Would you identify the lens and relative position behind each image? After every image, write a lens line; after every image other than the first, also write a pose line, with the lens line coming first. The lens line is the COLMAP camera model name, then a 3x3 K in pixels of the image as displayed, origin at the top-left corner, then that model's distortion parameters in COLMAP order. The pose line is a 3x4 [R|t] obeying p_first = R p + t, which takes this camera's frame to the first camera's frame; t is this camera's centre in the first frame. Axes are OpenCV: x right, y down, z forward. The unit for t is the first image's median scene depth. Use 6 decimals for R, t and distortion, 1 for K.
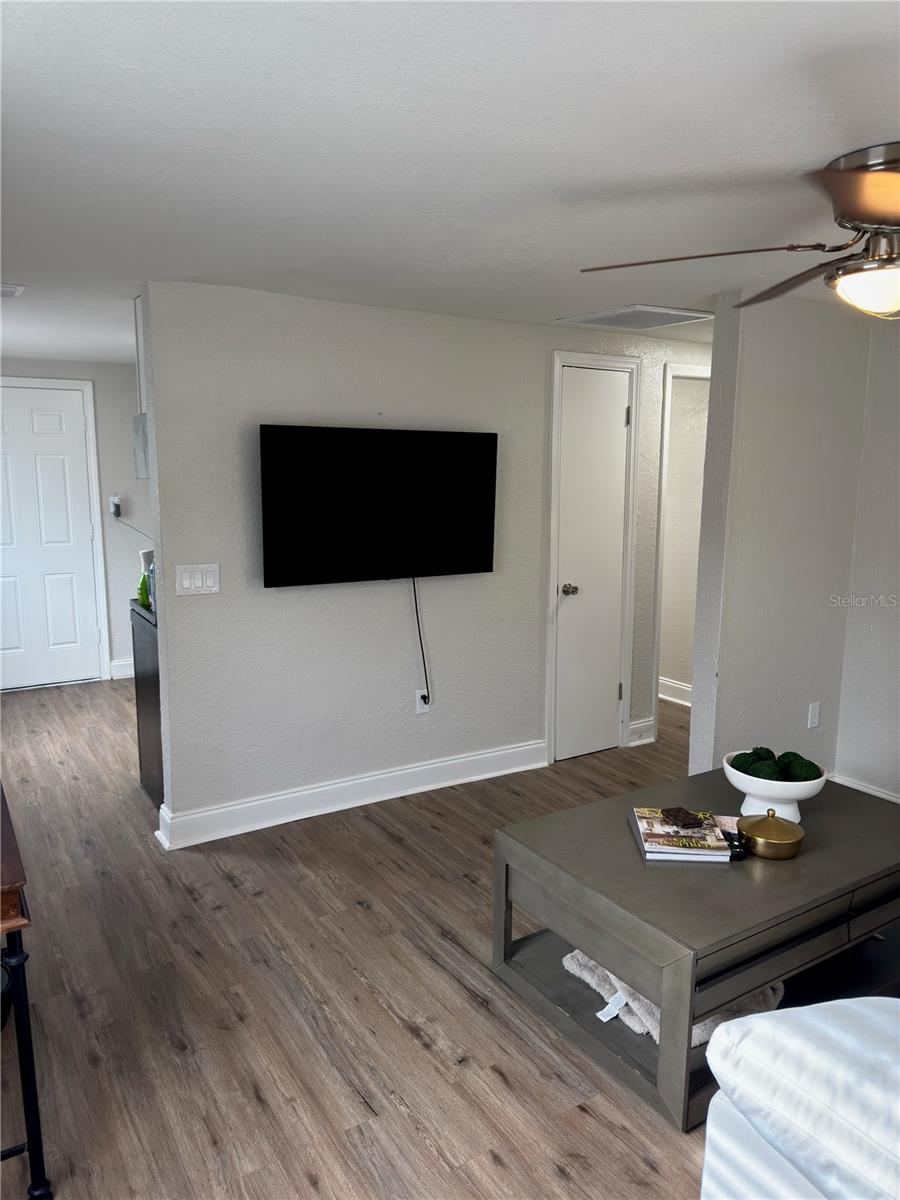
lens RADIAL K [[858.0, 0, 450.0], [0, 858.0, 600.0], [0, 0, 1]] dist [0.074619, -0.077469]
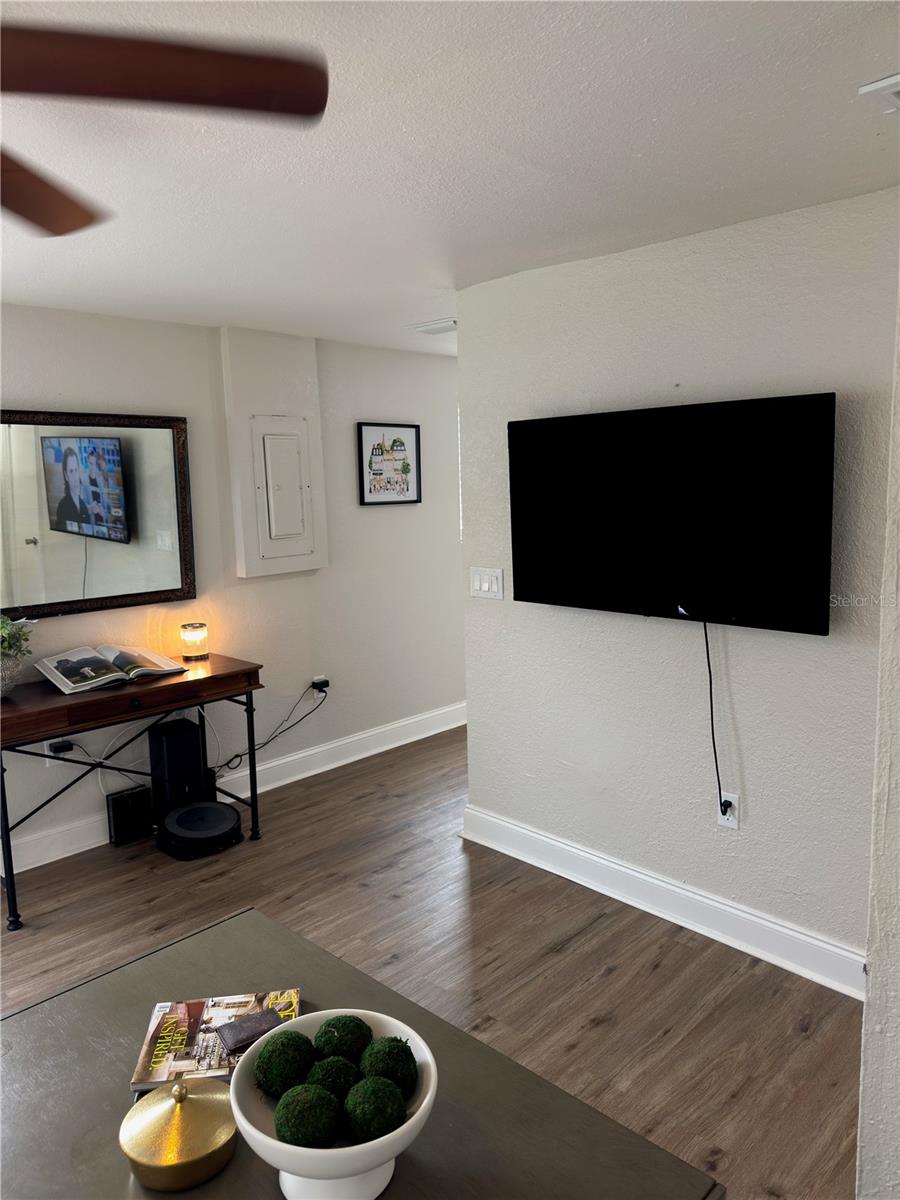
lens RADIAL K [[861.0, 0, 450.0], [0, 861.0, 600.0], [0, 0, 1]] dist [0.050211, -0.042432]
pose [[0.234184, 0.136349, -0.962584, 0.650955], [-0.134408, 0.985149, 0.106846, -0.102498], [0.962856, 0.104358, 0.249032, 0.722872]]
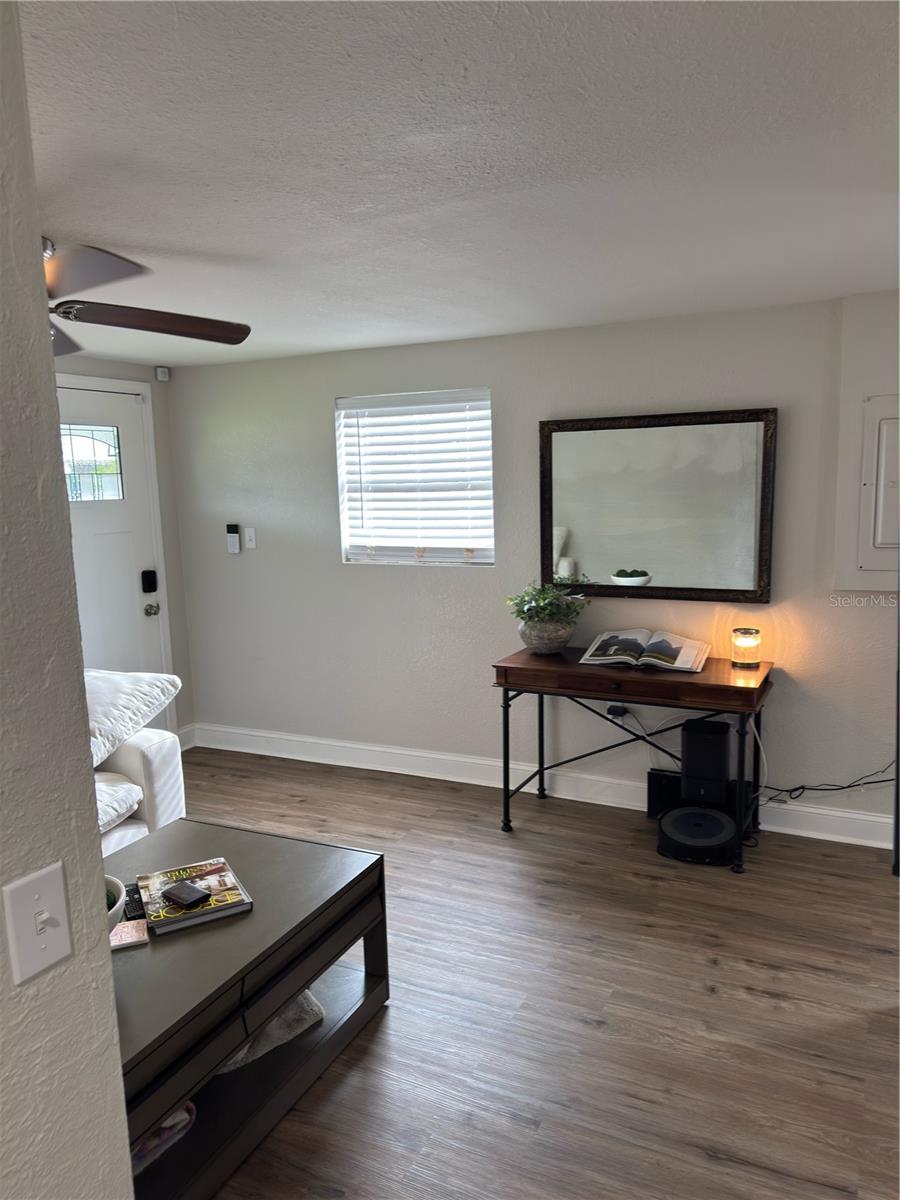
lens RADIAL K [[858.0, 0, 450.0], [0, 858.0, 600.0], [0, 0, 1]] dist [0.074619, -0.077469]
pose [[-0.850304, 0.097073, -0.517262, 0.351973], [-0.061099, 0.957990, 0.280220, -0.213064], [0.522734, 0.269876, -0.808651, 1.333984]]
